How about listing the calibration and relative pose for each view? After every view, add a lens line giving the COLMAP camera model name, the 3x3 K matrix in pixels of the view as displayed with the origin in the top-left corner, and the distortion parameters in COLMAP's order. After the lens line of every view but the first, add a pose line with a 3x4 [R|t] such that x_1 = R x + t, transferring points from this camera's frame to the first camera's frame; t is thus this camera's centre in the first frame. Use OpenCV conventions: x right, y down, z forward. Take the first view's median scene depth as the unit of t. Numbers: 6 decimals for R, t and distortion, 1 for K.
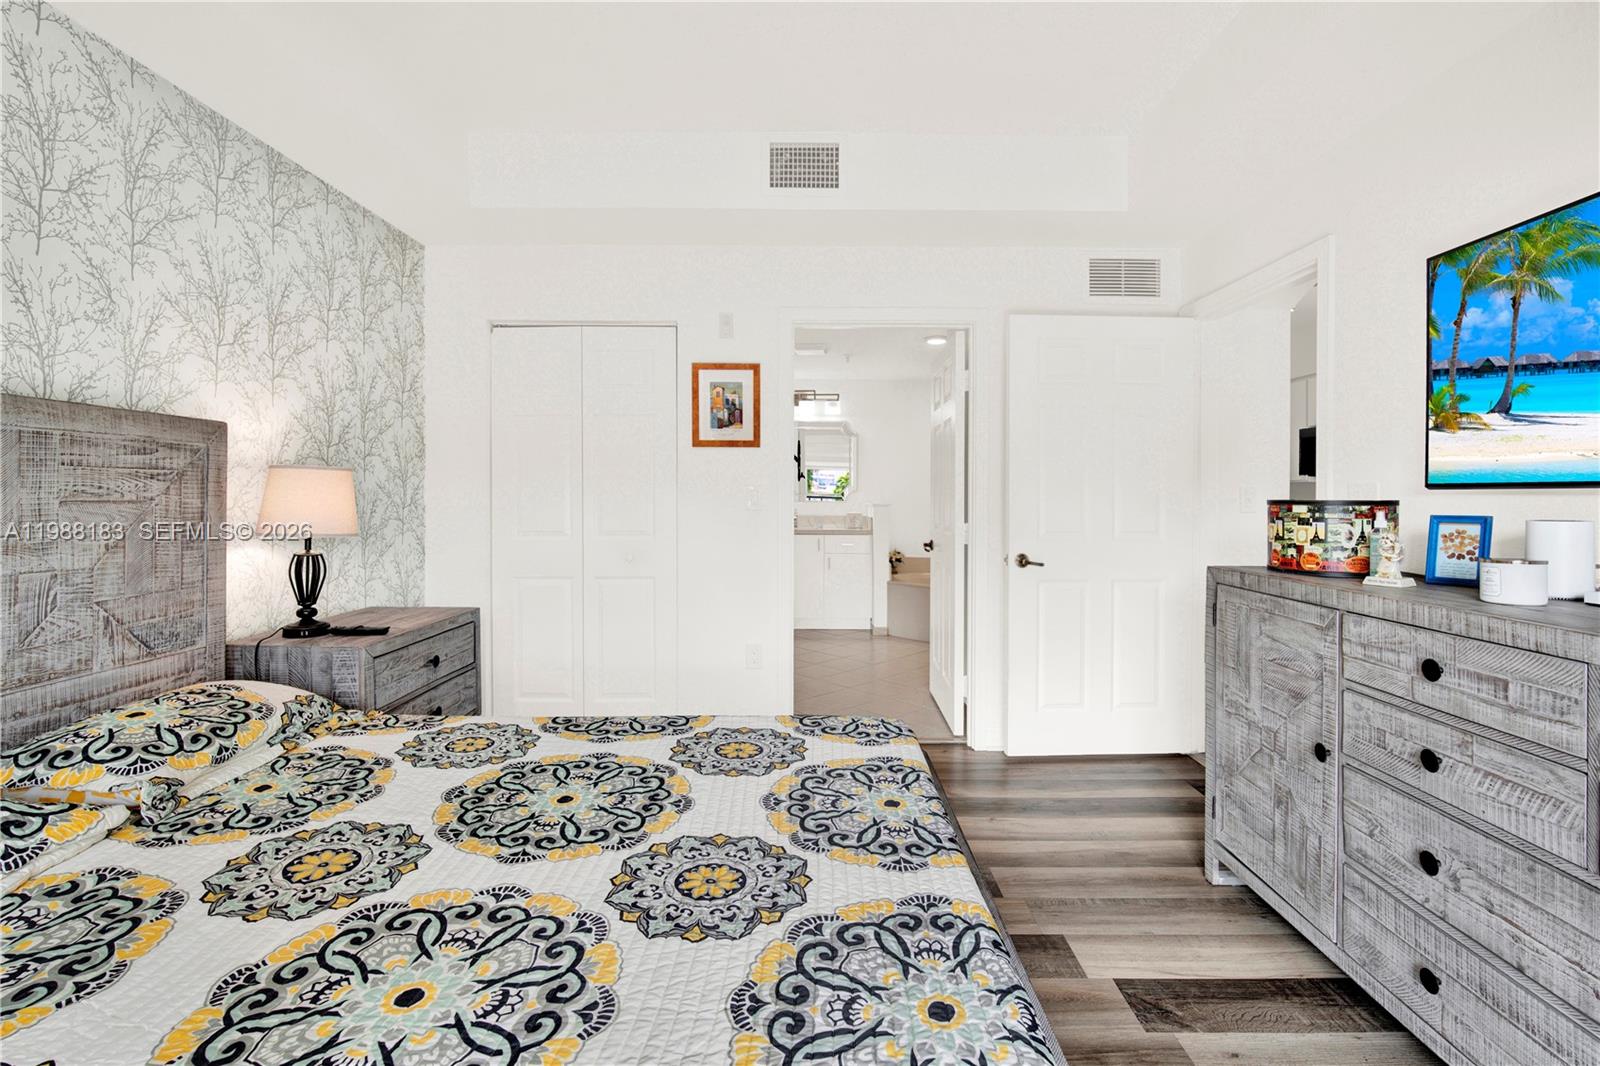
lens RADIAL K [[721.3, 0, 798.0], [0, 721.3, 520.1], [0, 0, 1]] dist [-0.008304, -0.000125]
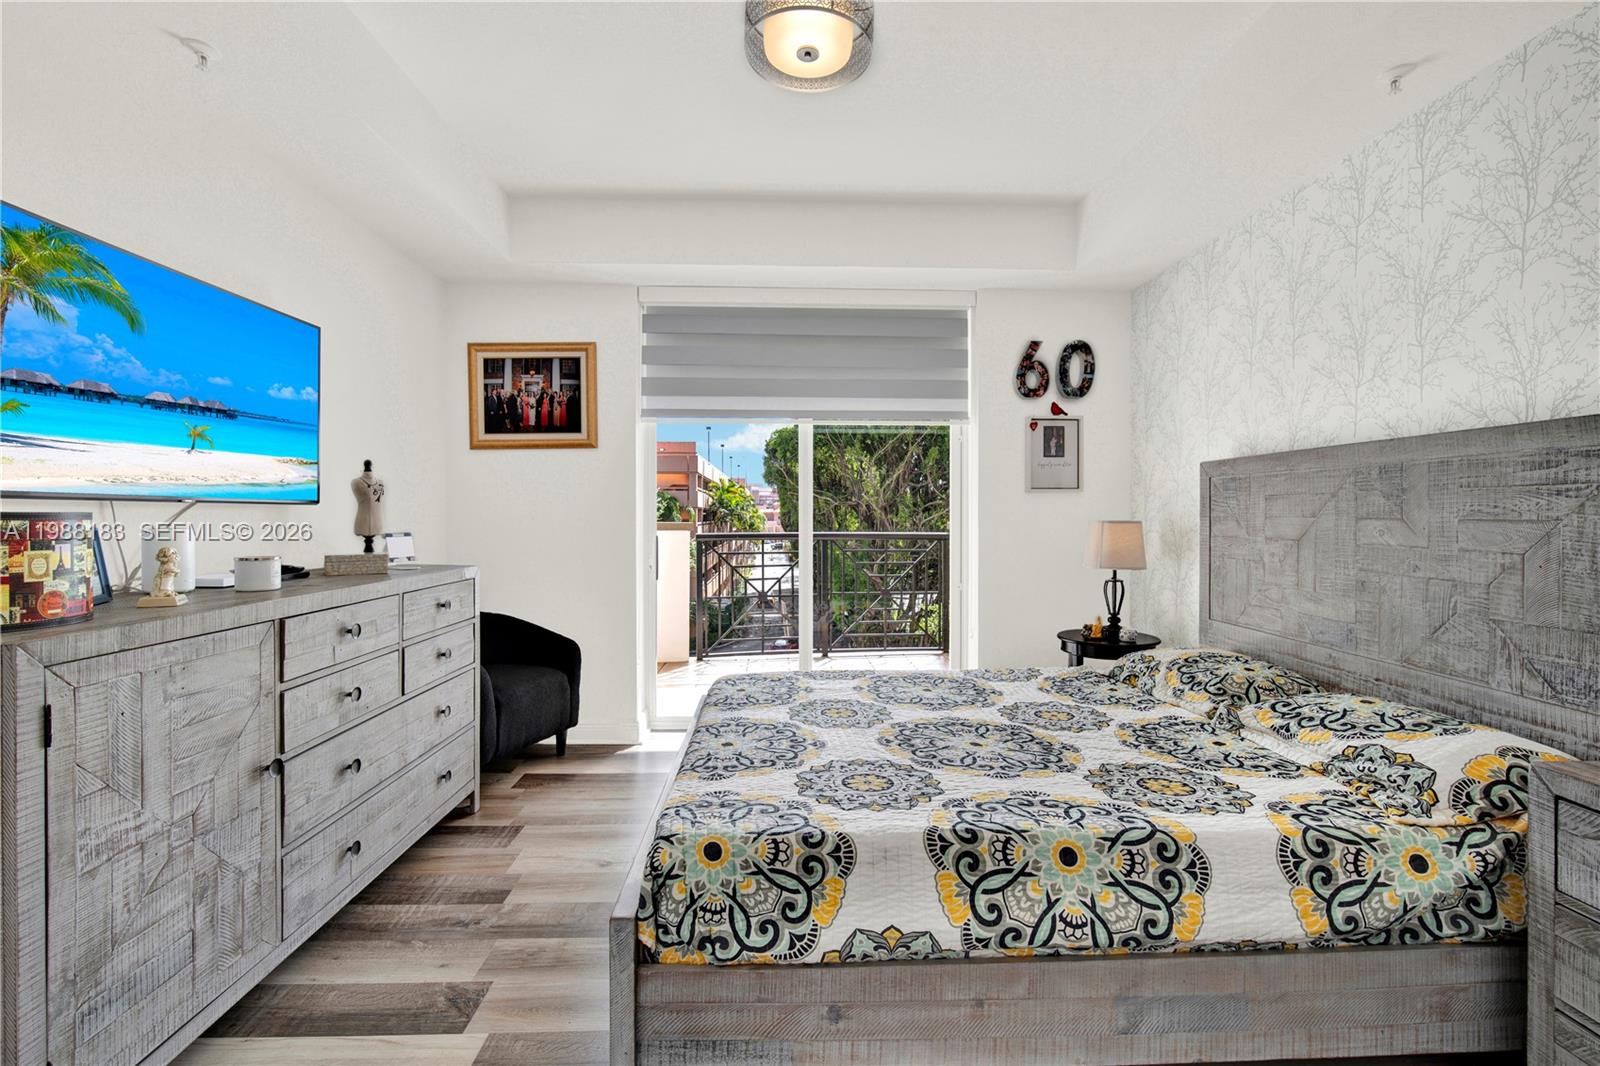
lens RADIAL K [[721.3, 0, 798.0], [0, 721.3, 520.1], [0, 0, 1]] dist [-0.008304, -0.000125]
pose [[-0.999969, -0.003761, 0.006884, 0.003264], [-0.003445, 0.998963, 0.045390, -0.068308], [-0.007048, 0.045365, -0.998946, 1.990187]]
